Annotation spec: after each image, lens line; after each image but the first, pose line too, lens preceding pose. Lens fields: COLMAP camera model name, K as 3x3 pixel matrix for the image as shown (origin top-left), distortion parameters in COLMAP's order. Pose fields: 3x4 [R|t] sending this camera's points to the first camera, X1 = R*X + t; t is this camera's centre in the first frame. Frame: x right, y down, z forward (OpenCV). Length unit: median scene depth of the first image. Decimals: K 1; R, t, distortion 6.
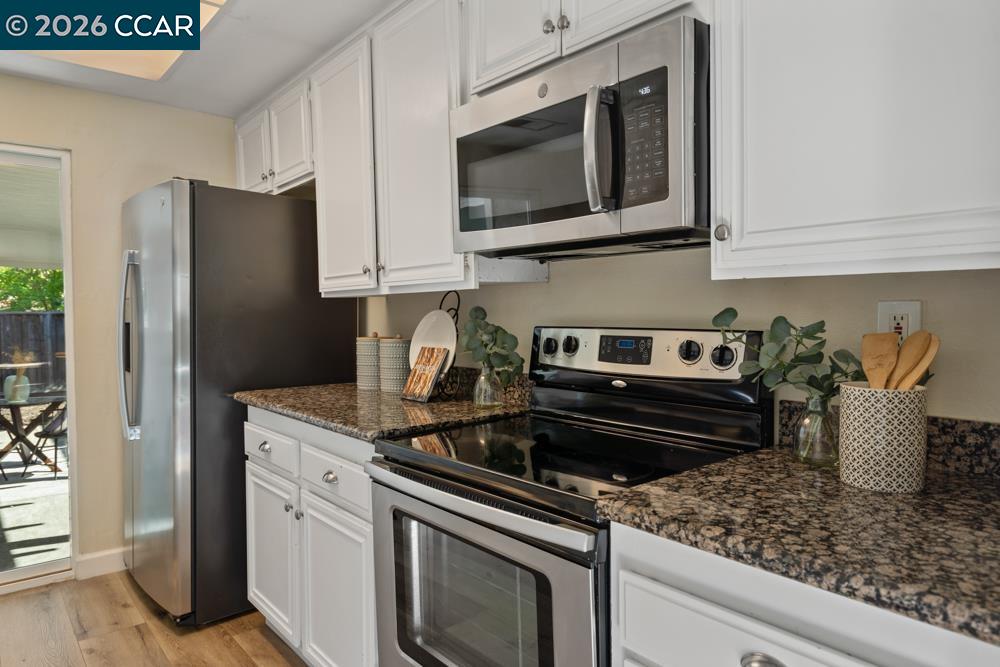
lens RADIAL K [[630.1, 0, 502.1], [0, 630.1, 324.9], [0, 0, 1]] dist [-0.000606, -0.000992]
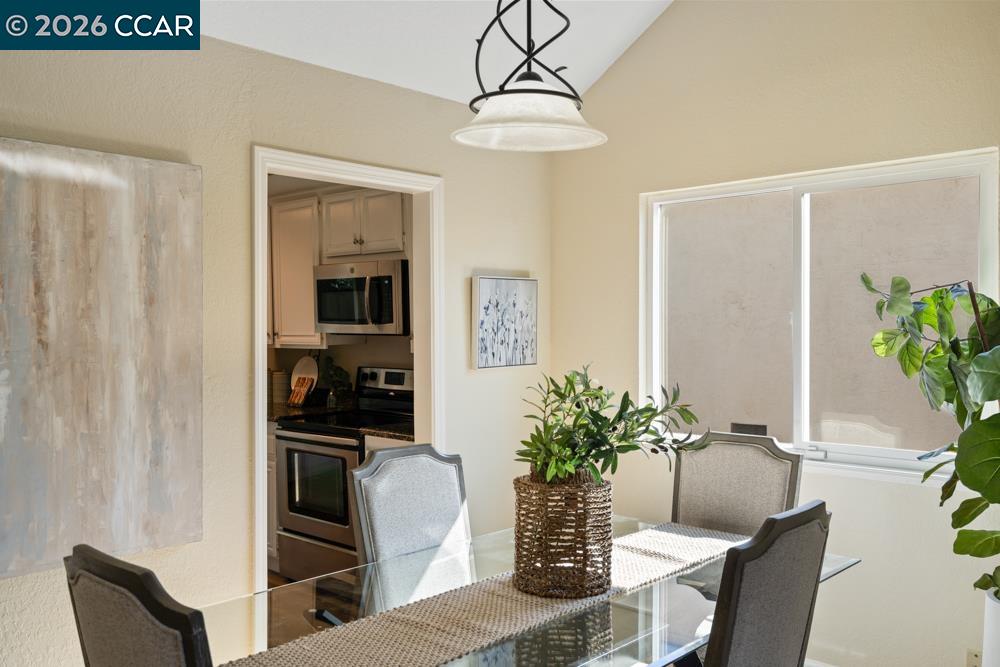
lens RADIAL K [[879.5, 0, 501.0], [0, 879.5, 333.5], [0, 0, 1]] dist [0.014043, -0.005379]
pose [[0.994008, 0.002586, 0.109279, 0.191840], [-0.001476, 0.999947, -0.010235, -0.072598], [-0.109300, 0.010012, 0.993958, -1.742870]]
